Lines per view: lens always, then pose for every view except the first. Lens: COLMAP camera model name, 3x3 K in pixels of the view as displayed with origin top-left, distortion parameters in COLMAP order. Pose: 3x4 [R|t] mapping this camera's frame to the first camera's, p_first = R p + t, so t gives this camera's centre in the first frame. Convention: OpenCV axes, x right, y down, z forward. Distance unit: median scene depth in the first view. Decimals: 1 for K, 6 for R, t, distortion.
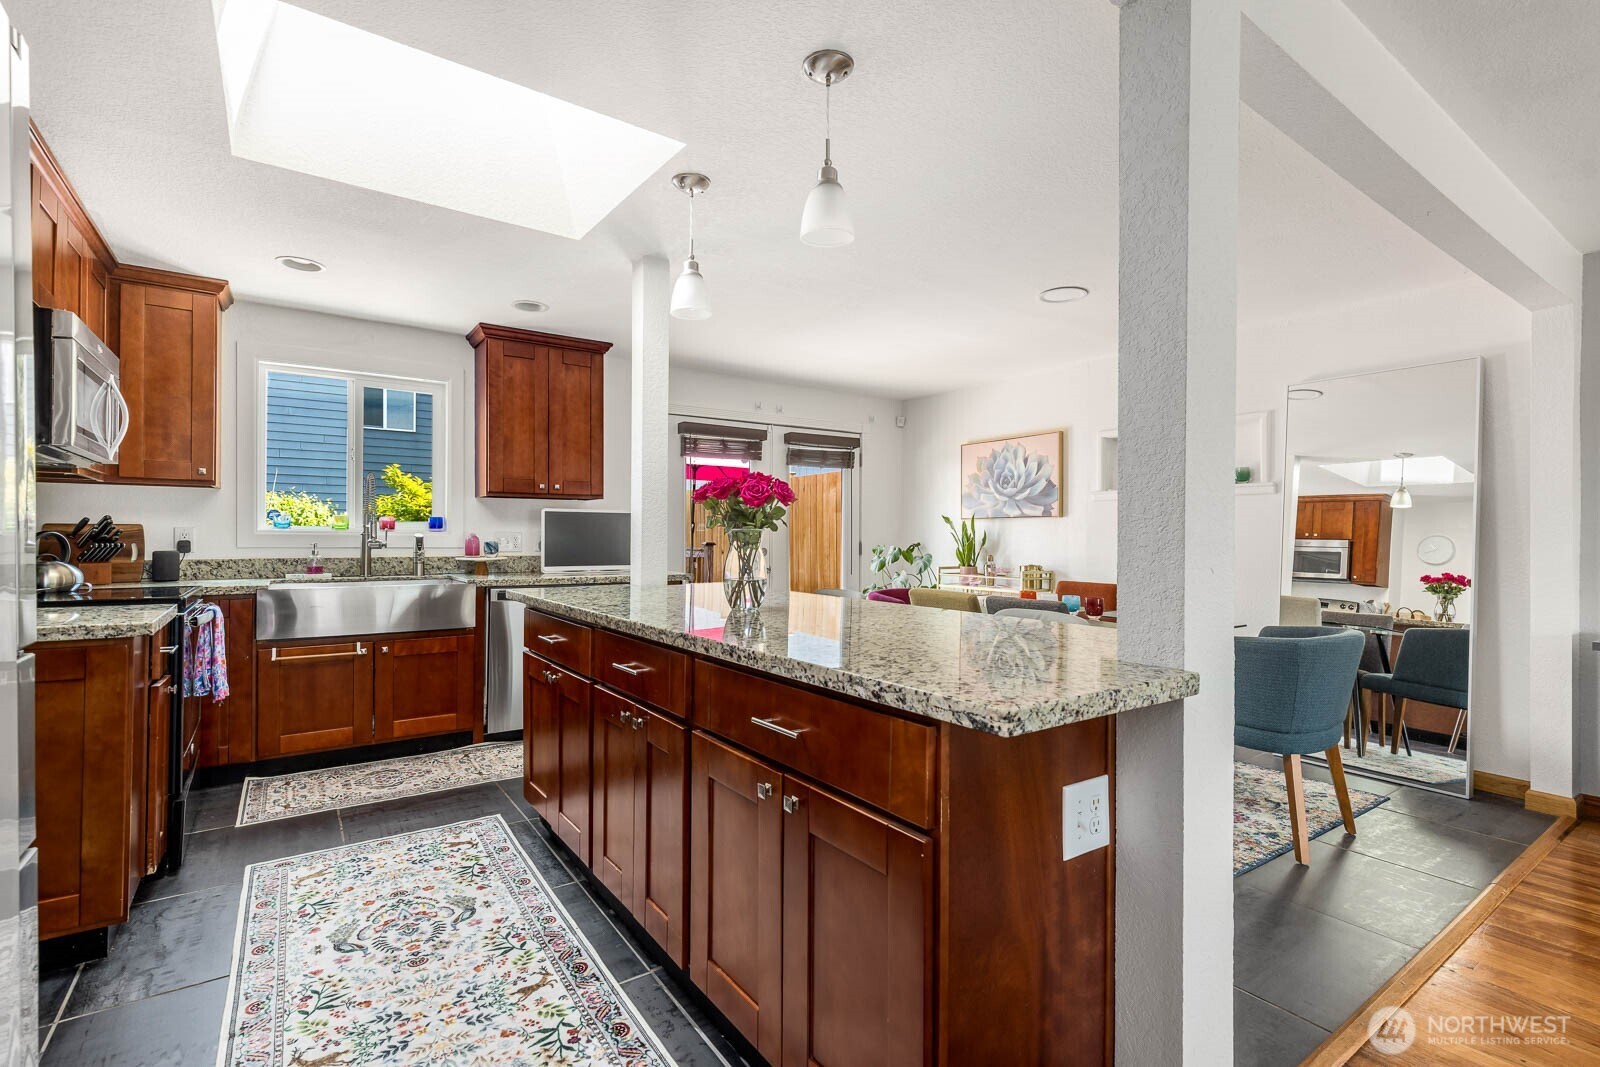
lens RADIAL K [[724.7, 0, 805.2], [0, 724.7, 532.5], [0, 0, 1]] dist [0.011421, -0.000236]
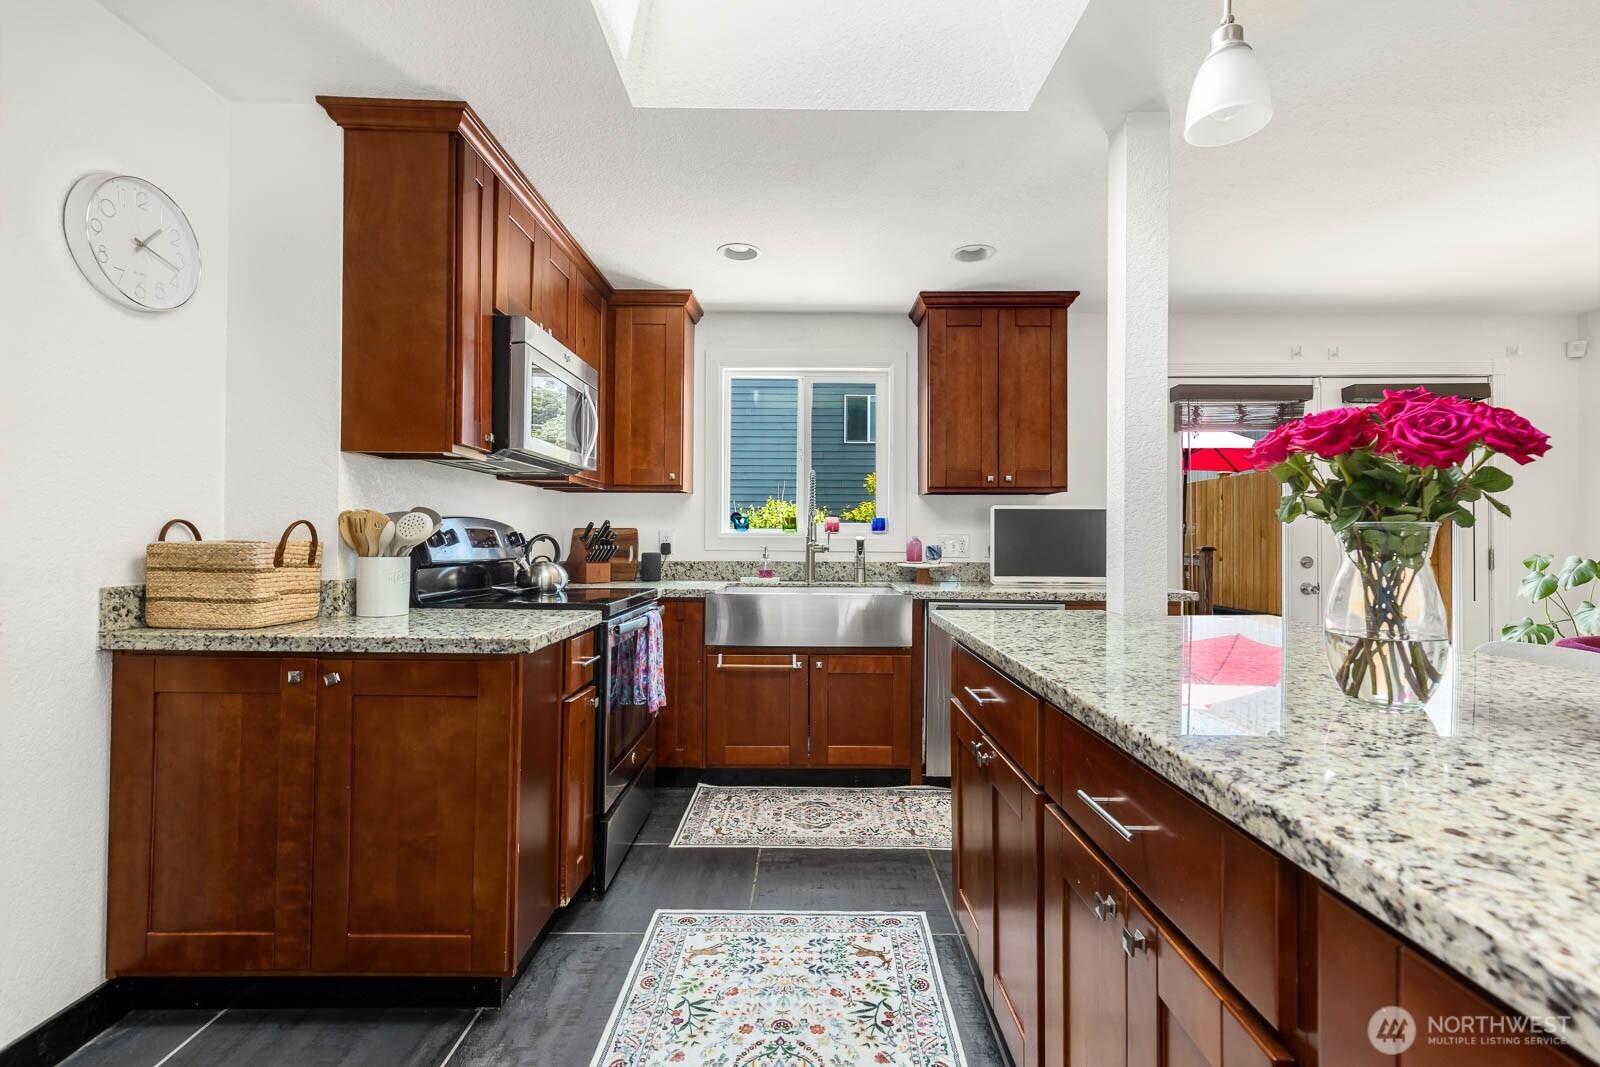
lens RADIAL K [[724.7, 0, 805.2], [0, 724.7, 532.5], [0, 0, 1]] dist [0.011421, -0.000236]
pose [[0.812169, -0.005271, -0.583398, -0.069405], [0.002488, 0.999981, -0.005571, 0.001914], [0.583416, 0.003073, 0.812167, 0.269085]]
